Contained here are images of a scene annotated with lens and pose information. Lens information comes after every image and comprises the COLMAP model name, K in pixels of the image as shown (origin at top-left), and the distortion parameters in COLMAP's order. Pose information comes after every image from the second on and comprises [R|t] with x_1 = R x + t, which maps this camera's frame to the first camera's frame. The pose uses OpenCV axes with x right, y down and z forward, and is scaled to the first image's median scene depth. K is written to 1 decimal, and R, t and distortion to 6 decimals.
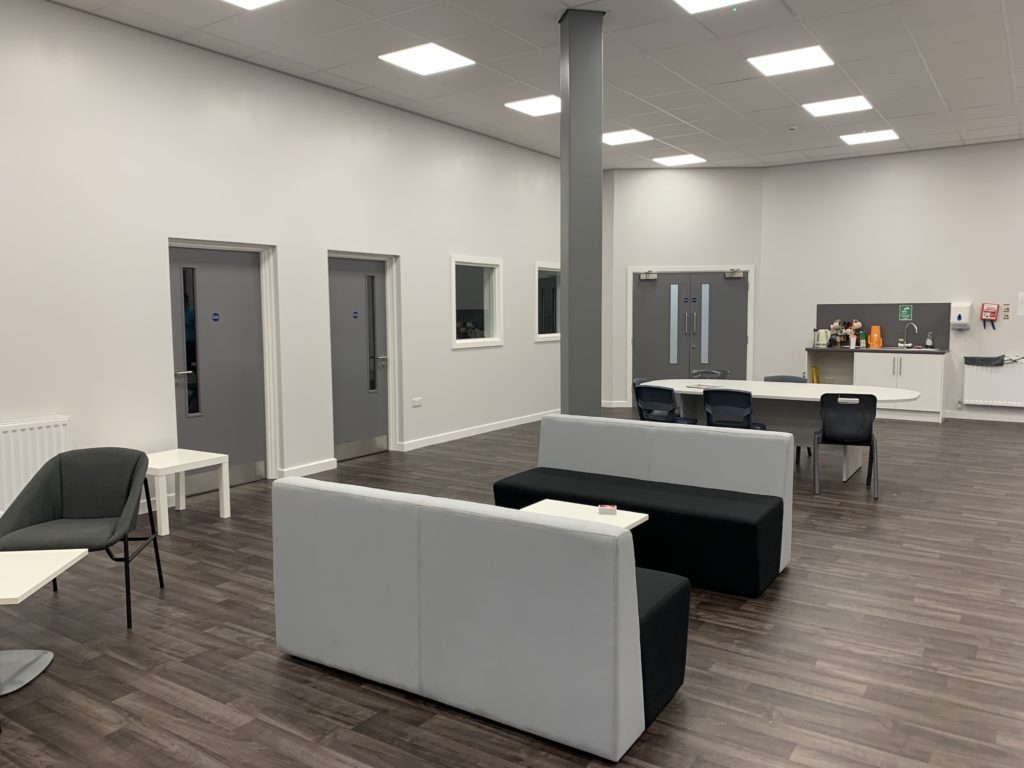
lens RADIAL K [[783.4, 0, 513.0], [0, 783.4, 382.1], [0, 0, 1]] dist [0.036812, -0.044730]
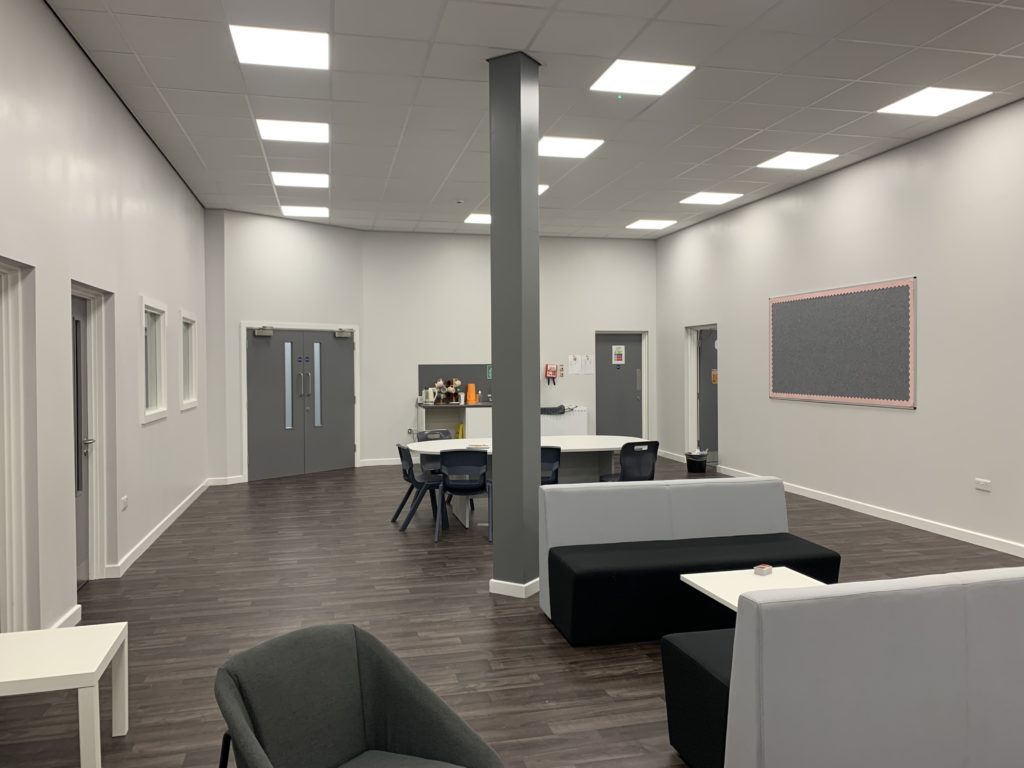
lens RADIAL K [[783.4, 0, 519.1], [0, 783.4, 366.2], [0, 0, 1]] dist [0.036812, -0.044730]
pose [[0.674670, 0.000763, 0.738119, -0.292760], [0.071205, 0.995268, -0.066112, -0.016842], [-0.734677, 0.097162, 0.671423, 0.188819]]
